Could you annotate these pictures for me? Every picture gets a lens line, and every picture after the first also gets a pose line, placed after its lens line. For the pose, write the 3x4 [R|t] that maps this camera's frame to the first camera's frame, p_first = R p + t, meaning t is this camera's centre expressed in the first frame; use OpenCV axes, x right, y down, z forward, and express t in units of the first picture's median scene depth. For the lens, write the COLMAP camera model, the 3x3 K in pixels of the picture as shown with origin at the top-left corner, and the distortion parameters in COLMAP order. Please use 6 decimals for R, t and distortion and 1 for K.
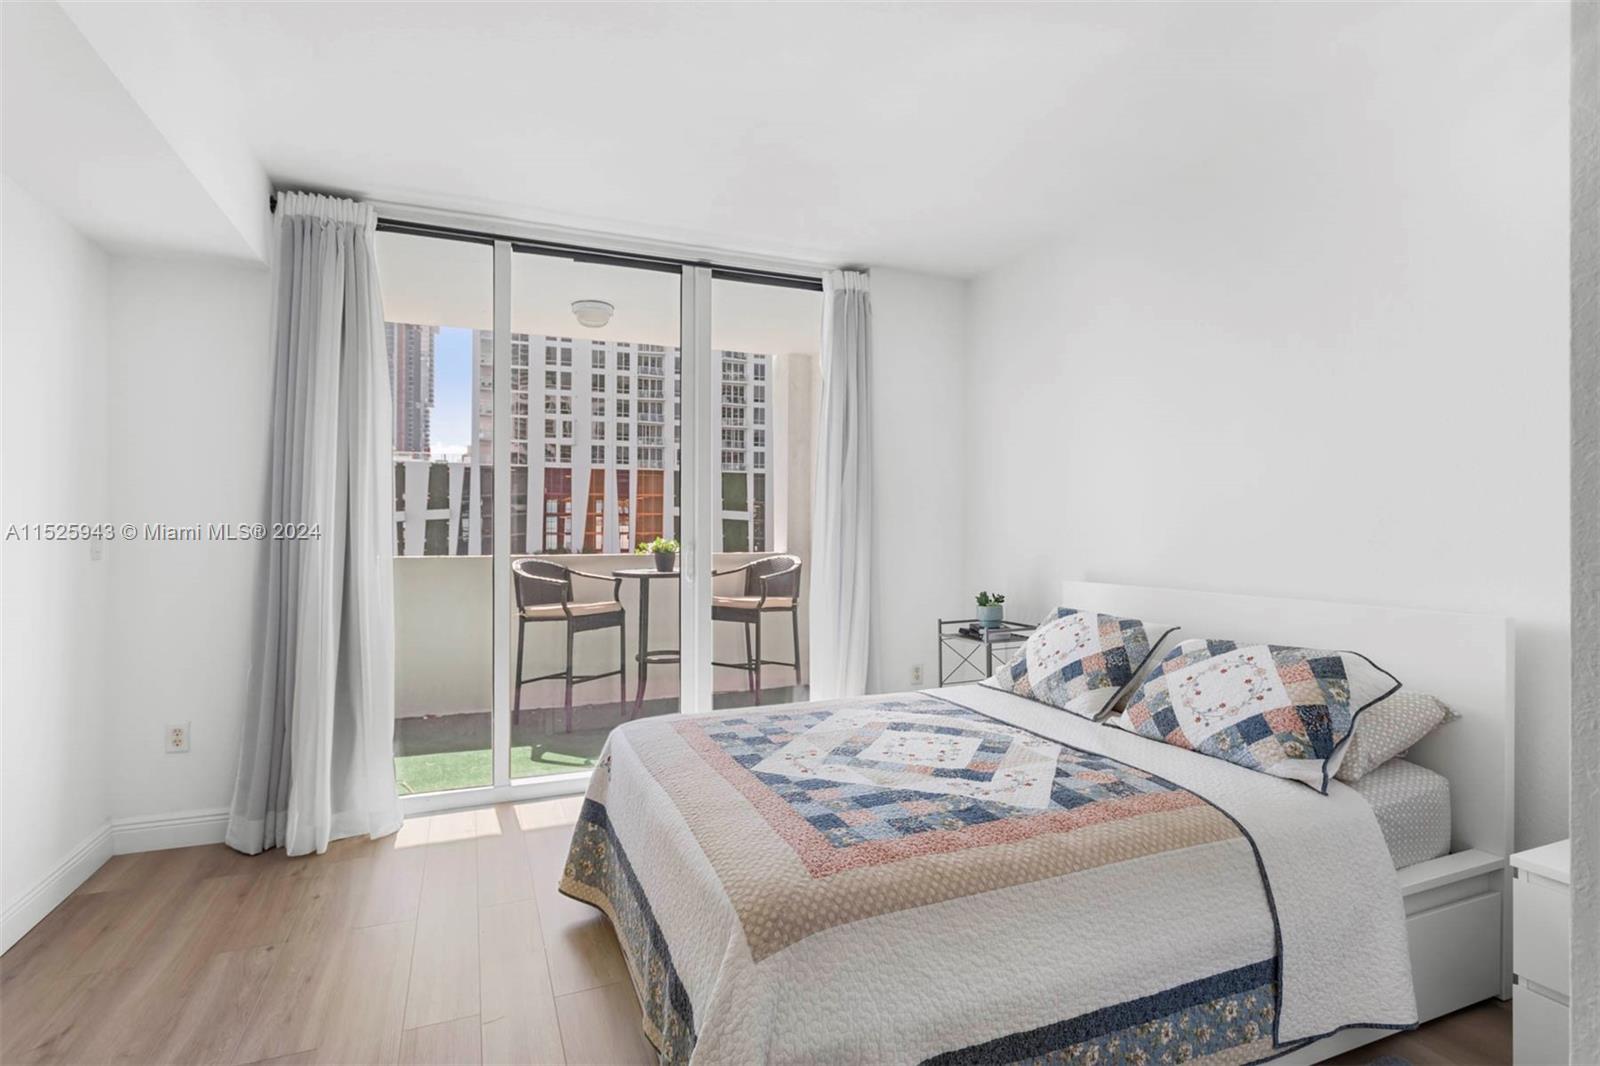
lens RADIAL K [[793.5, 0, 809.2], [0, 793.5, 531.0], [0, 0, 1]] dist [-0.020114, 0.000351]
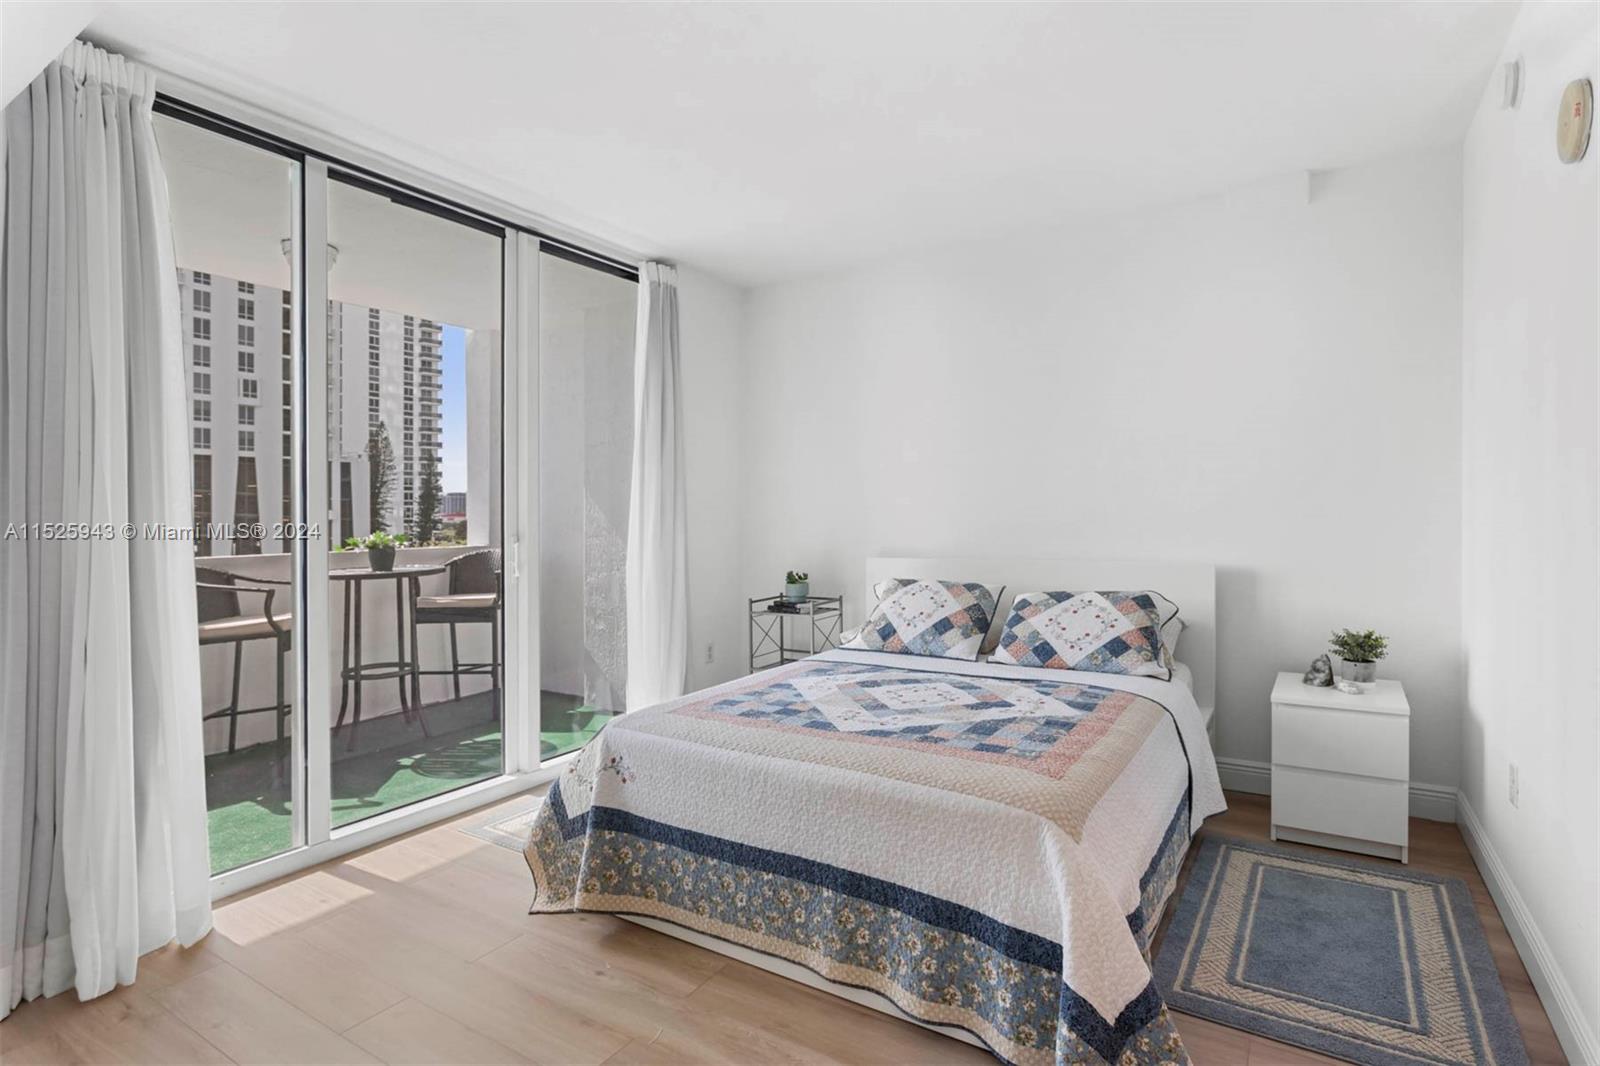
lens RADIAL K [[790.9, 0, 794.8], [0, 790.9, 526.1], [0, 0, 1]] dist [-0.014755, 0.000530]
pose [[0.822760, -0.017307, 0.568126, -0.415801], [0.013768, 0.999850, 0.010520, 0.000503], [-0.568223, -0.000834, 0.822874, 0.068738]]
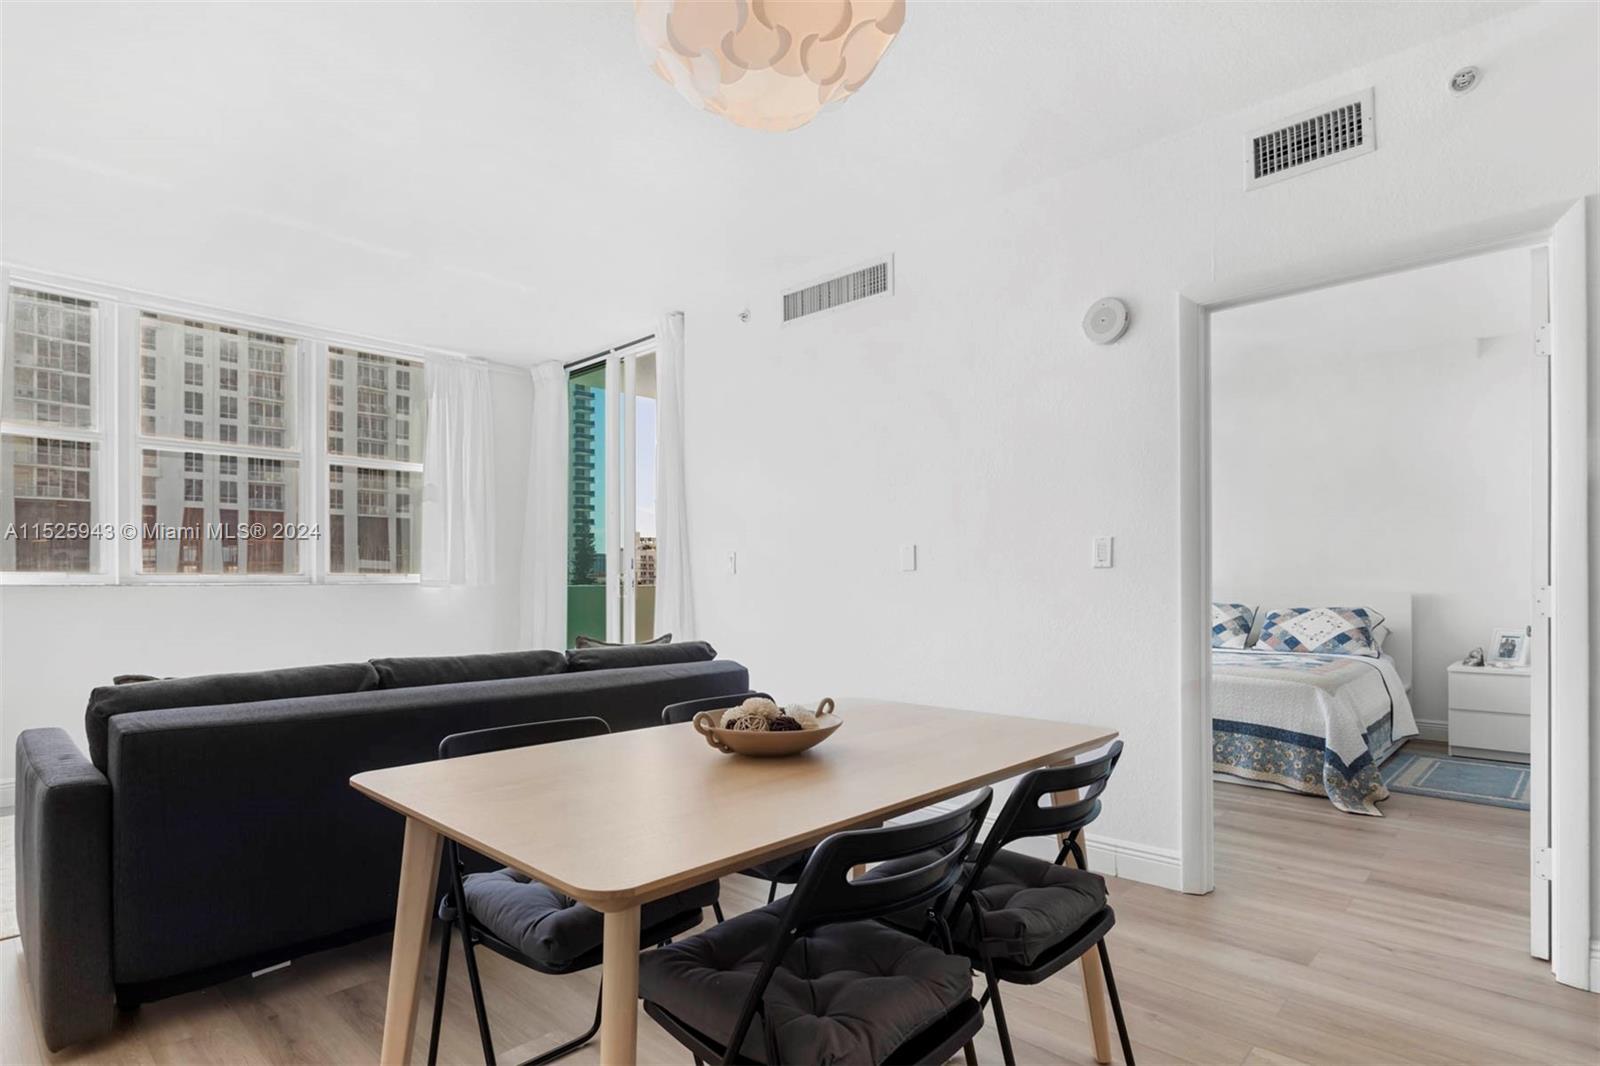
lens RADIAL K [[826.3, 0, 762.1], [0, 826.3, 575.2], [0, 0, 1]] dist [-0.005760, -0.000077]
pose [[0.918268, -0.001401, 0.395958, -1.132157], [0.005043, 0.999954, -0.008159, 0.036663], [-0.395928, 0.009489, 0.918232, -0.341275]]
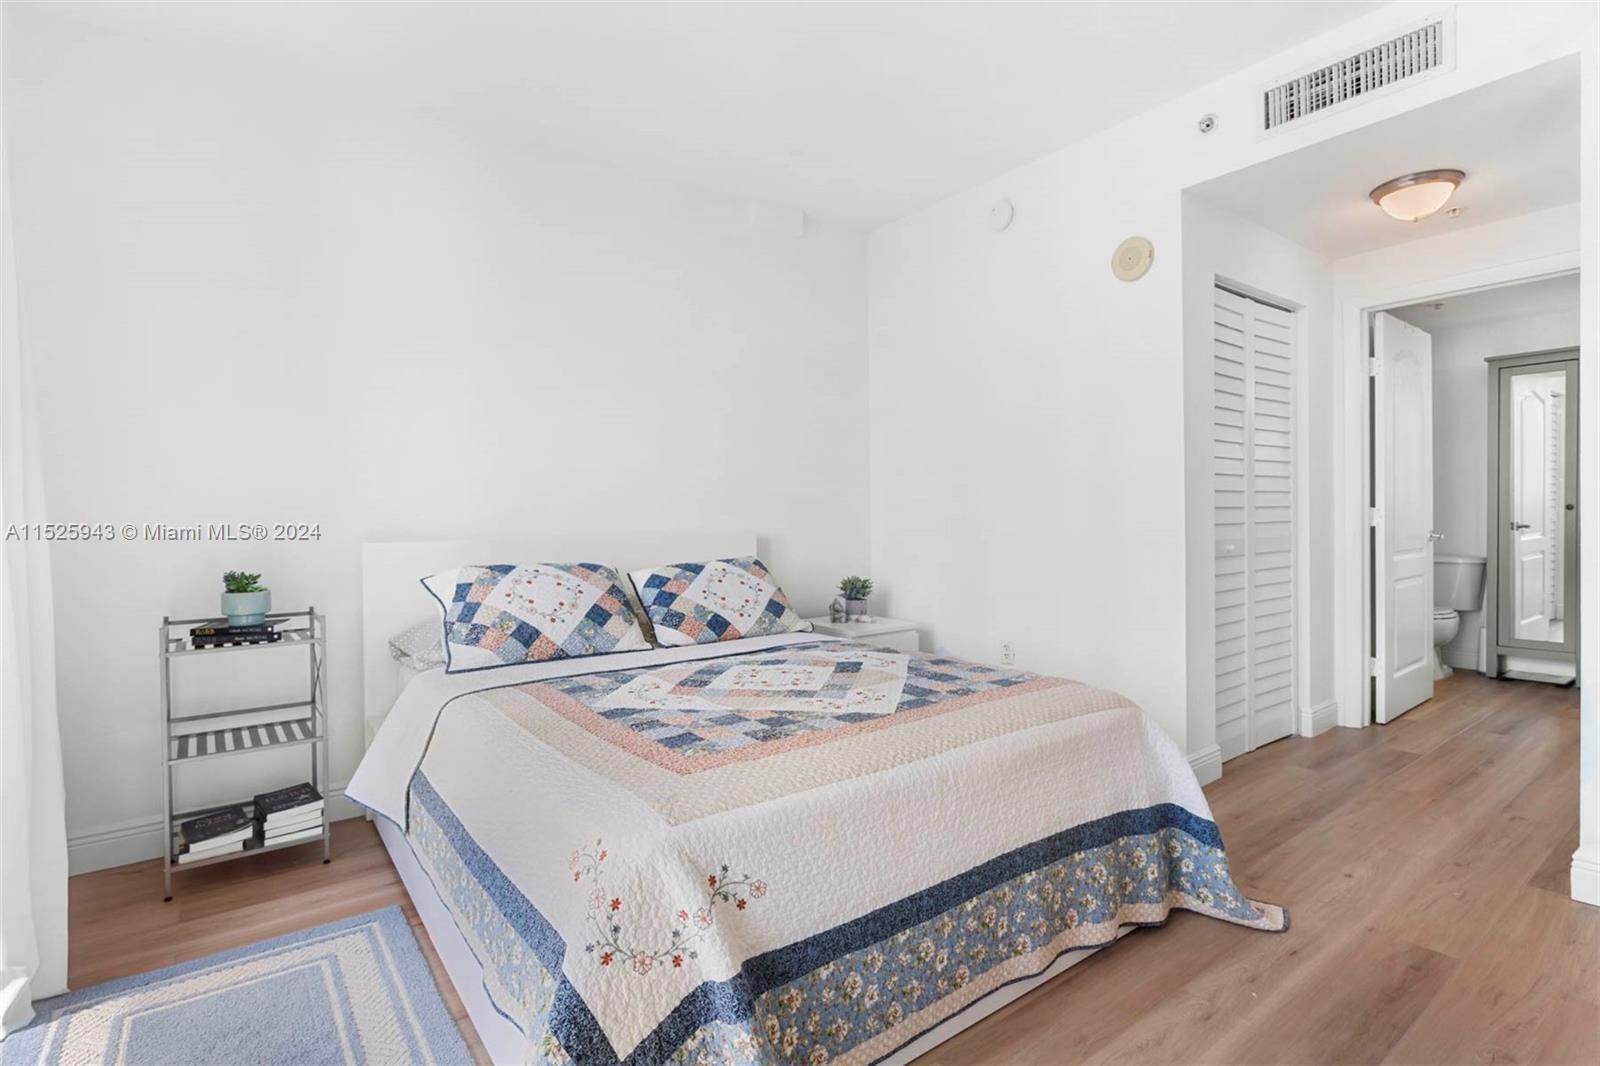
lens RADIAL K [[797.6, 0, 806.6], [0, 797.6, 539.2], [0, 0, 1]] dist [-0.003902, 0.001932]
pose [[-0.254658, -0.021652, 0.966789, -0.509906], [0.015112, 0.999538, 0.026366, 0.041899], [-0.966913, 0.021325, -0.254214, 0.720593]]
